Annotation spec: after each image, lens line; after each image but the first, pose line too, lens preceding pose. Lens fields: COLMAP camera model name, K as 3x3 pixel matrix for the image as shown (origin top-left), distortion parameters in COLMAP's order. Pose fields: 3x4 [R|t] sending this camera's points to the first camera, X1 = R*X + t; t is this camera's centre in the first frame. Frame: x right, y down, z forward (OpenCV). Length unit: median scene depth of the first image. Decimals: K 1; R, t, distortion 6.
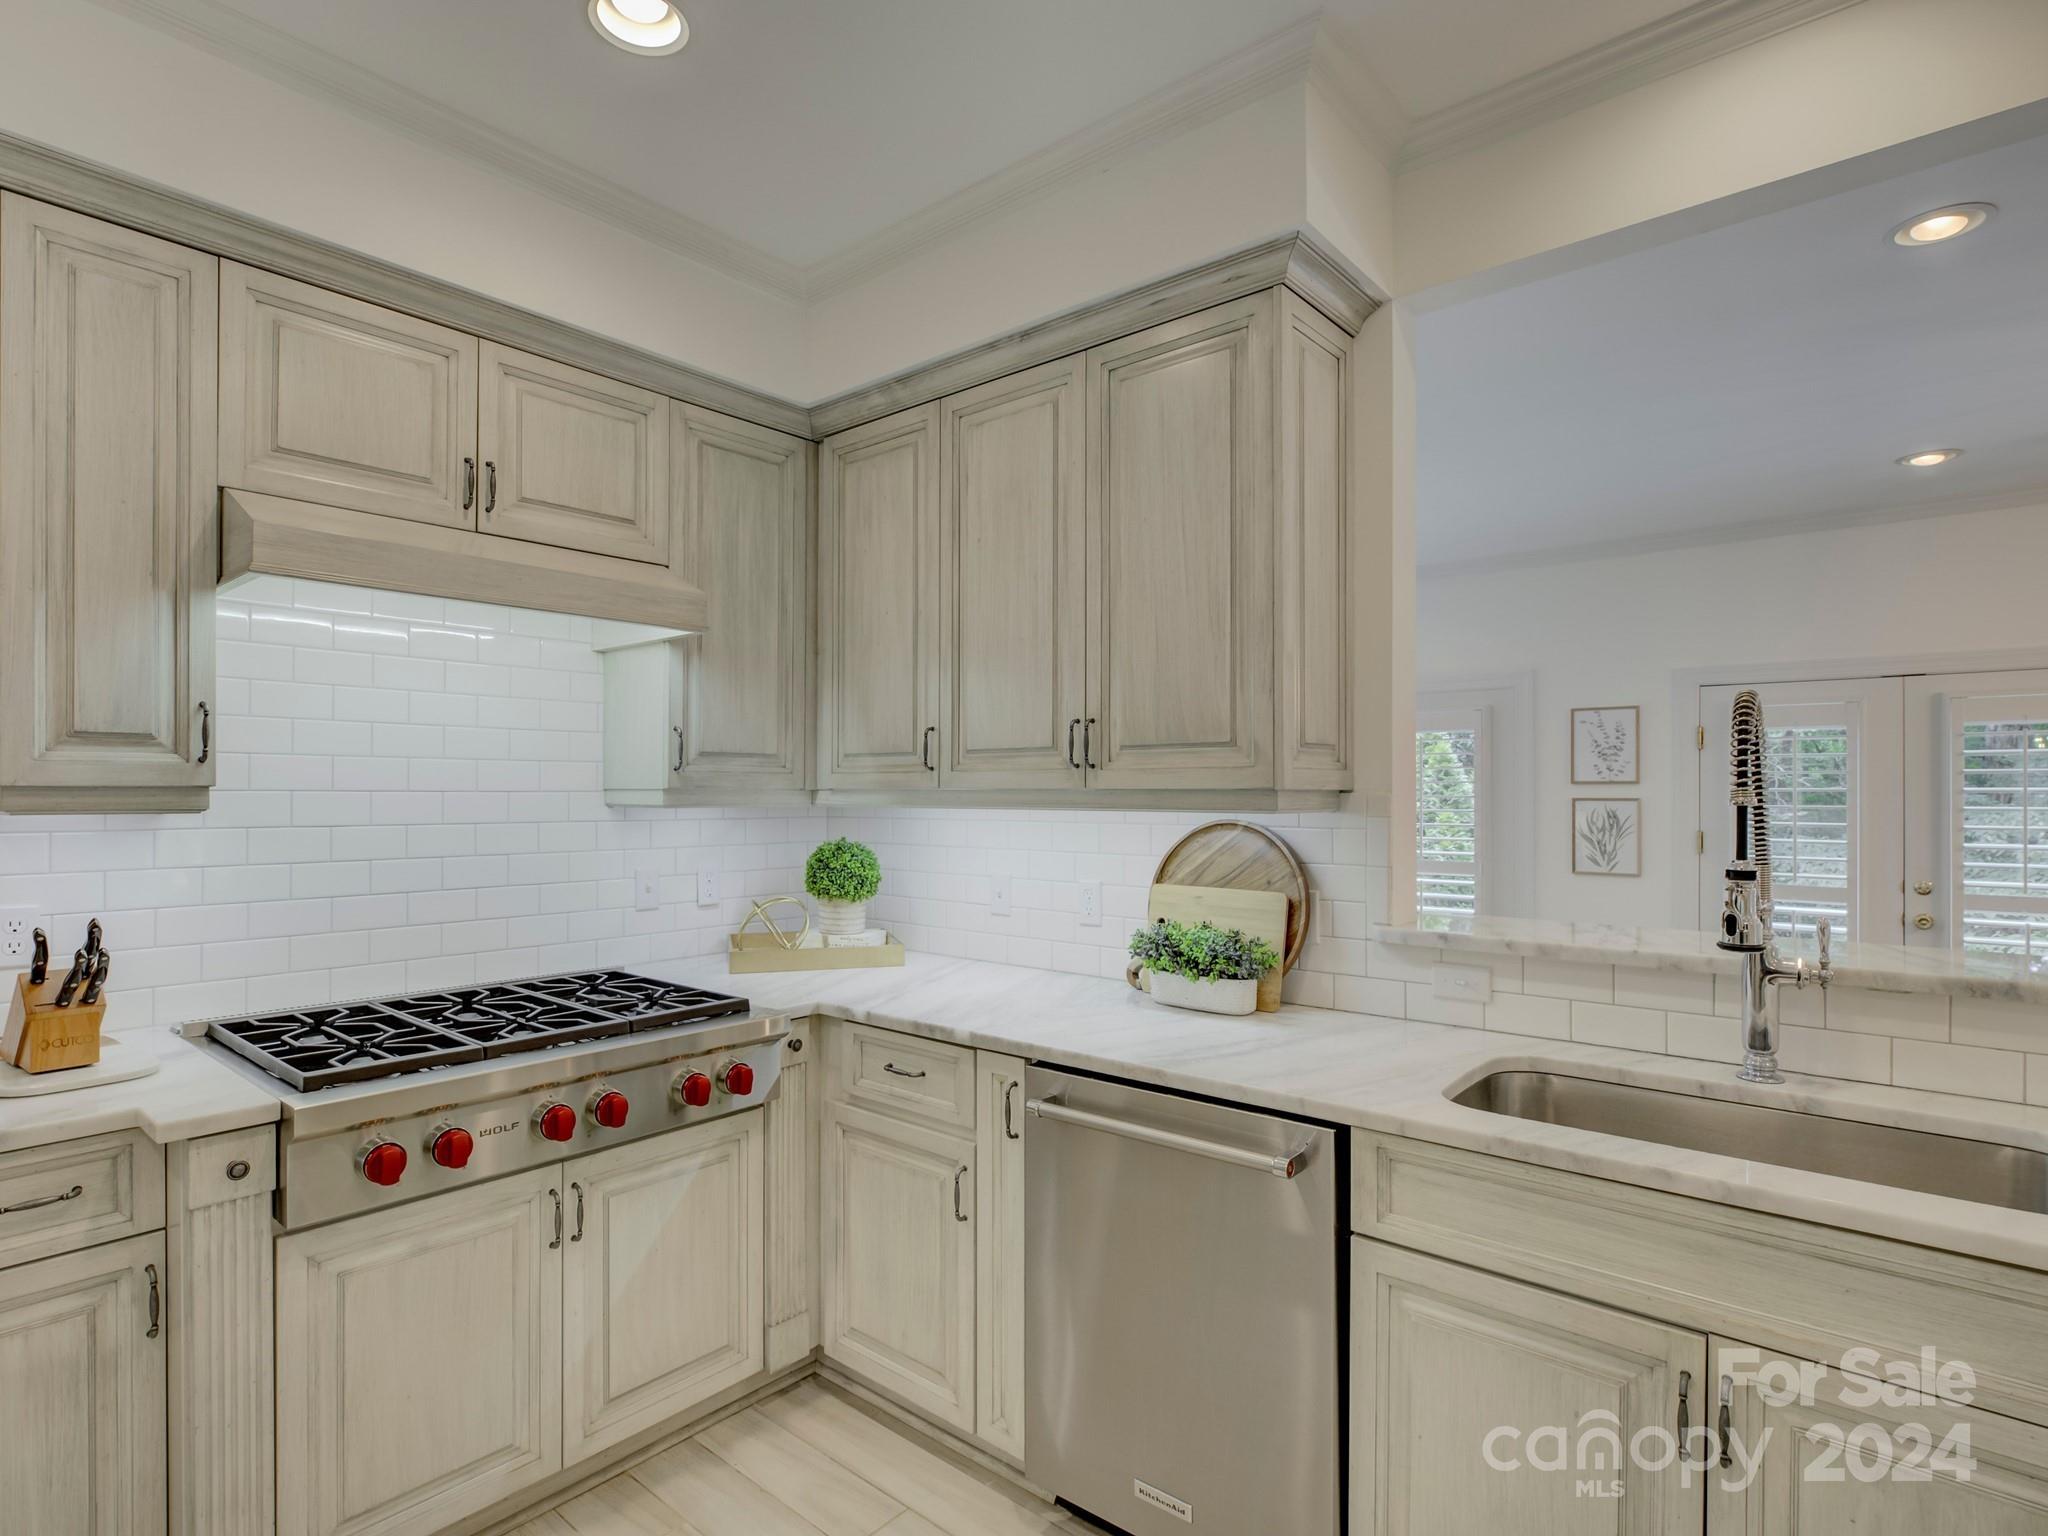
lens RADIAL K [[1066.4, 0, 1031.6], [0, 1066.4, 783.6], [0, 0, 1]] dist [-0.005266, -0.001814]
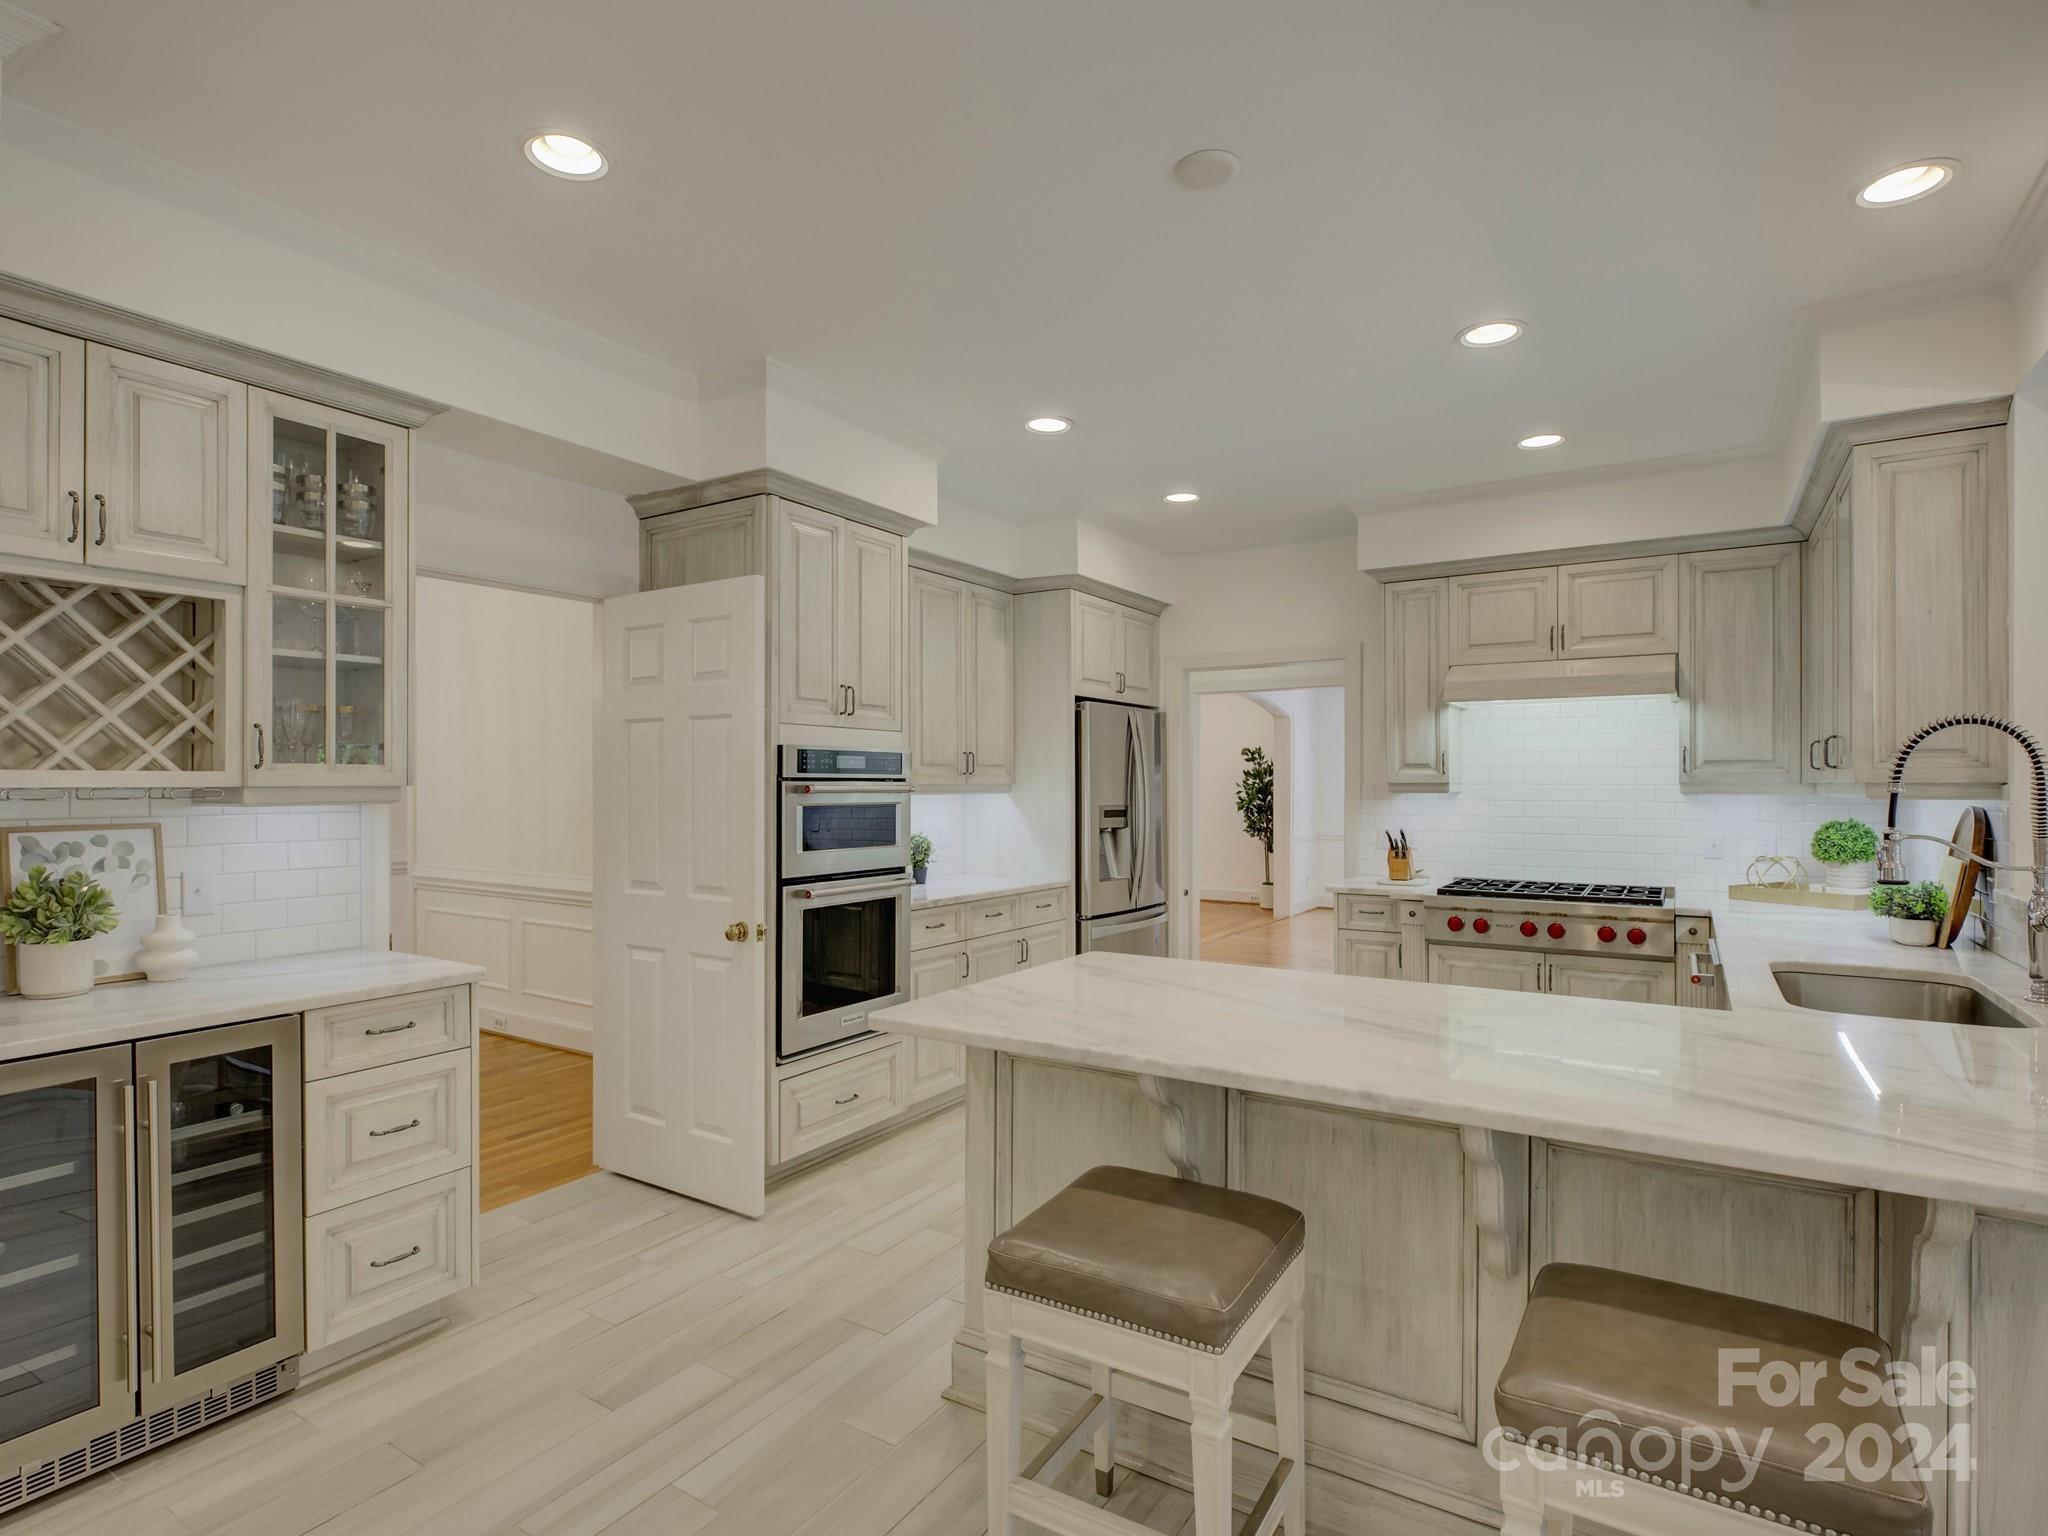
lens RADIAL K [[1066.4, 0, 1012.9], [0, 1066.4, 780.1], [0, 0, 1]] dist [-0.005266, -0.001814]
pose [[0.133615, -0.006459, -0.991012, 1.331062], [0.007028, 0.999960, -0.005569, 0.001955], [0.991008, -0.006221, 0.133655, -0.319447]]
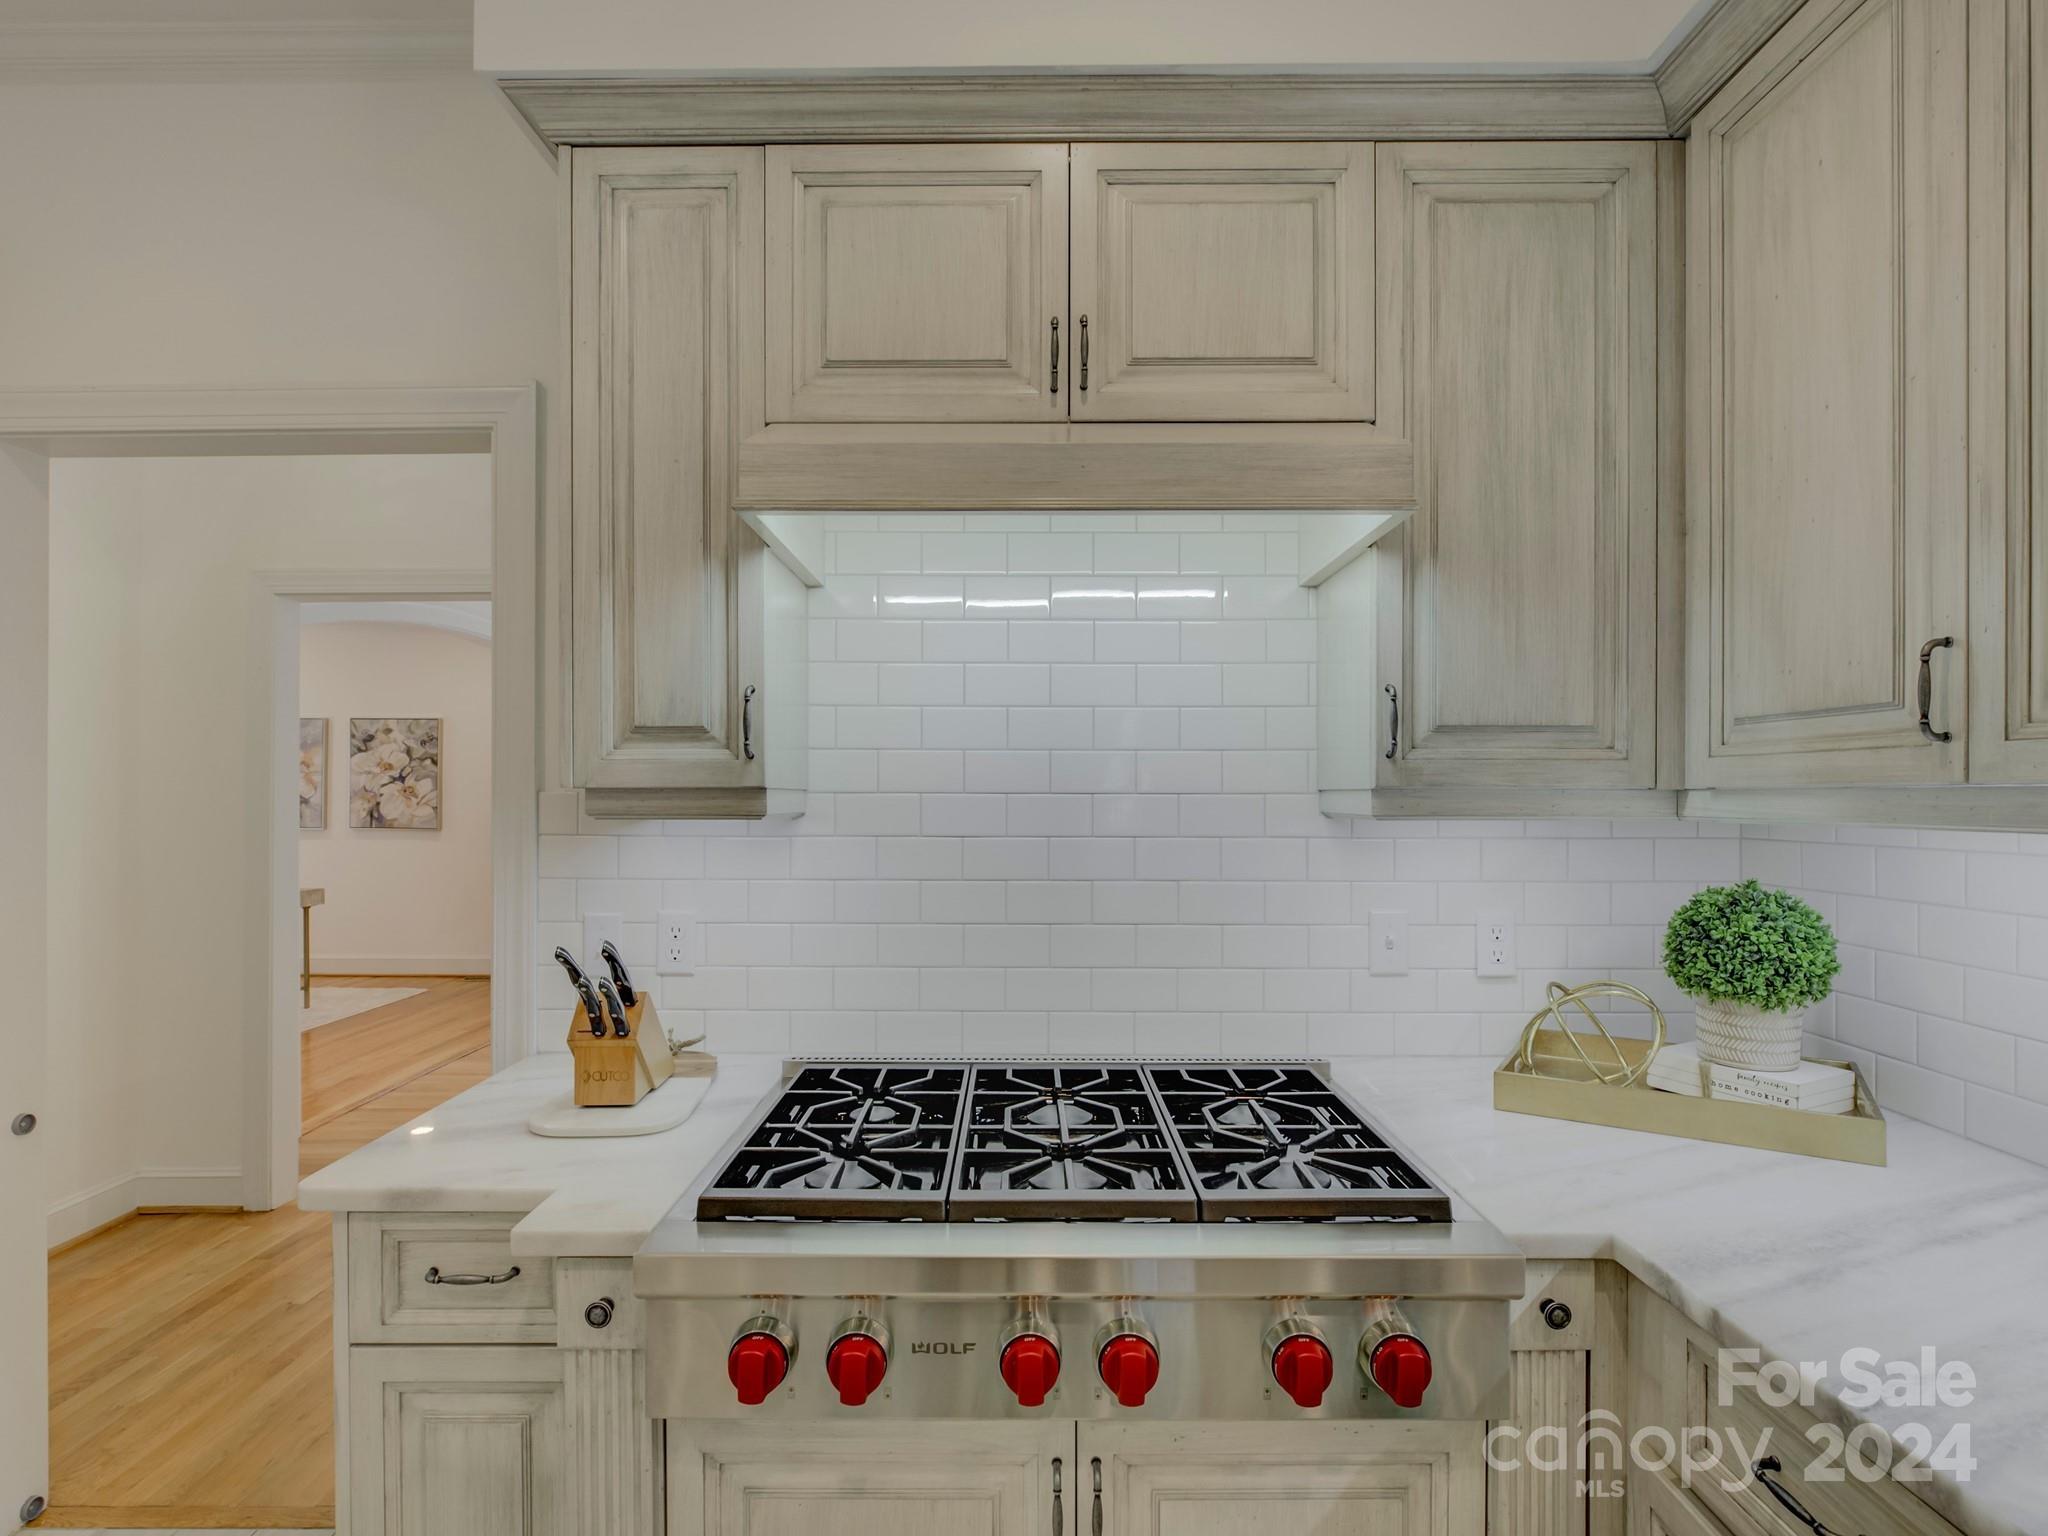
lens RADIAL K [[1066.4, 0, 1008.1], [0, 1066.4, 797.8], [0, 0, 1]] dist [-0.005266, -0.001814]
pose [[0.633718, 0.000143, -0.773564, -0.004905], [0.006768, 0.999961, 0.005729, 0.005705], [0.773535, -0.008866, 0.633692, 0.497923]]
